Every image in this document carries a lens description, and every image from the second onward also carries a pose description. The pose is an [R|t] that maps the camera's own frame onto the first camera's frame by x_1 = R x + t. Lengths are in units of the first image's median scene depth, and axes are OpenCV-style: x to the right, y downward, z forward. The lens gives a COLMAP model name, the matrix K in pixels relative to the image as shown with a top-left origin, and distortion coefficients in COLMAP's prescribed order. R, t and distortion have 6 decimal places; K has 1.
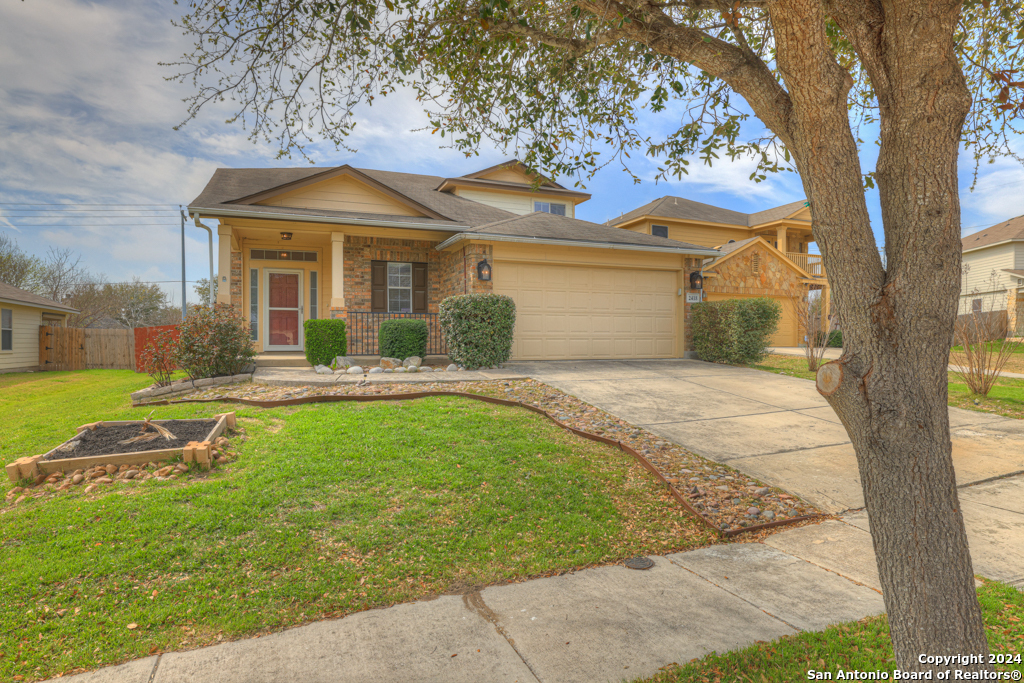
lens RADIAL K [[582.7, 0, 493.2], [0, 582.7, 334.1], [0, 0, 1]] dist [-0.002331, 0.017685]
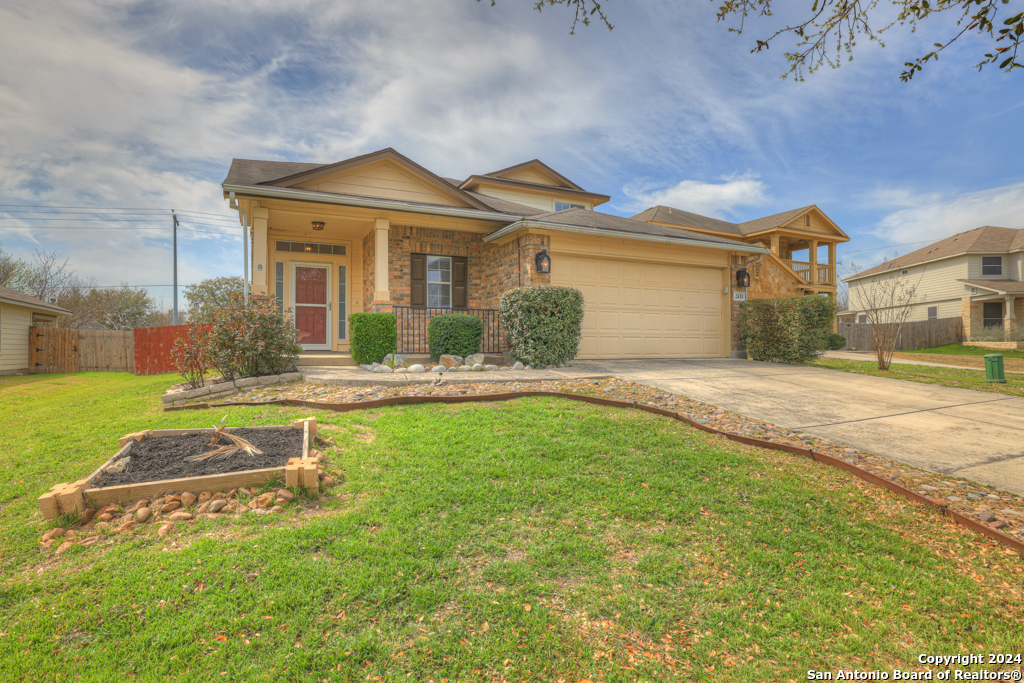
lens RADIAL K [[547.9, 0, 506.1], [0, 547.9, 325.3], [0, 0, 1]] dist [-0.021324, 0.018120]
pose [[0.997548, 0.003735, 0.069890, -0.135232], [-0.001776, 0.999604, -0.028068, 0.016315], [-0.069967, 0.027875, 0.997160, 0.131427]]
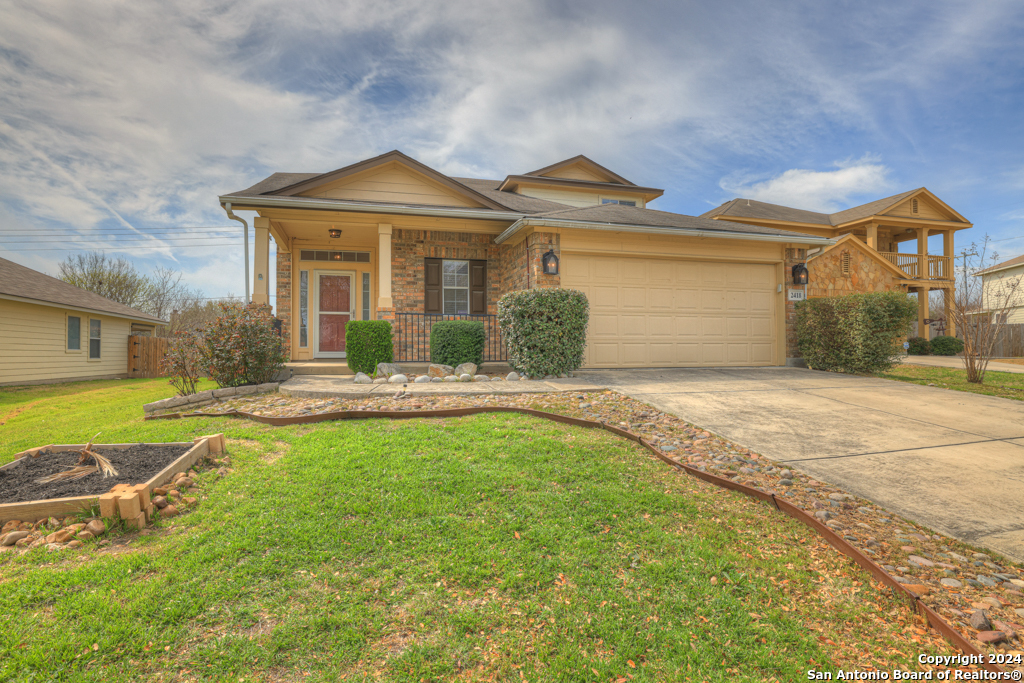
lens RADIAL K [[547.9, 0, 495.3], [0, 547.9, 342.7], [0, 0, 1]] dist [-0.021324, 0.018120]
pose [[0.993989, -0.003376, -0.109430, -0.008372], [0.002960, 0.999988, -0.003967, 0.011031], [0.109442, 0.003620, 0.993987, 0.192509]]
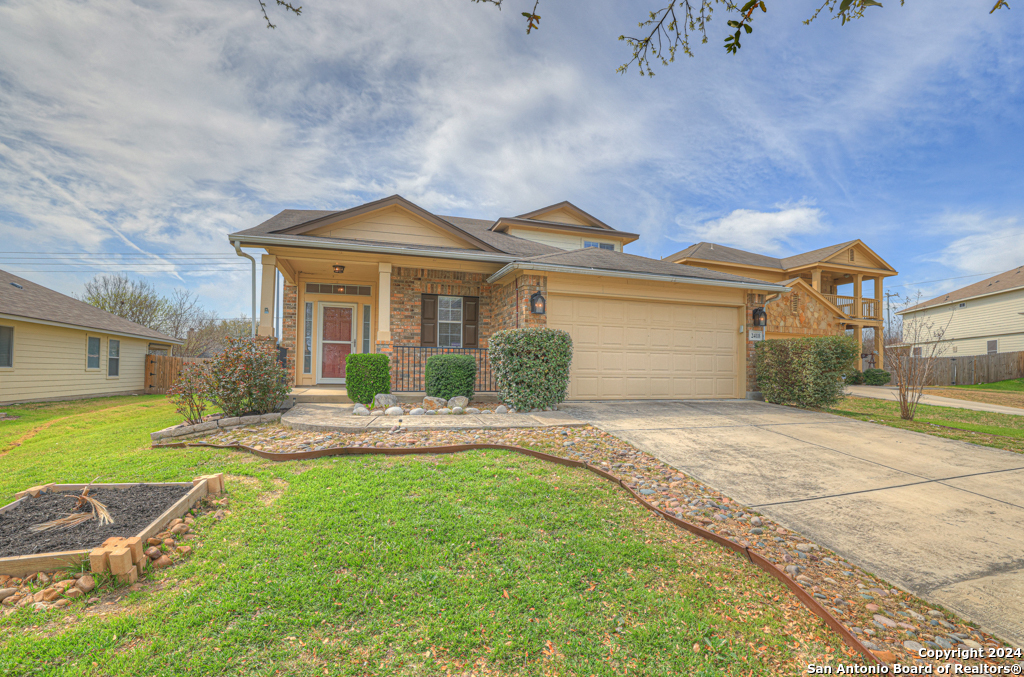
lens RADIAL K [[491.9, 0, 506.9], [0, 491.9, 360.7], [0, 0, 1]] dist [-0.037686, 0.012886]
pose [[0.997798, 0.014063, -0.064822, -0.012521], [-0.014596, 0.999863, -0.007759, -0.010892], [0.064704, 0.008688, 0.997867, 0.214252]]
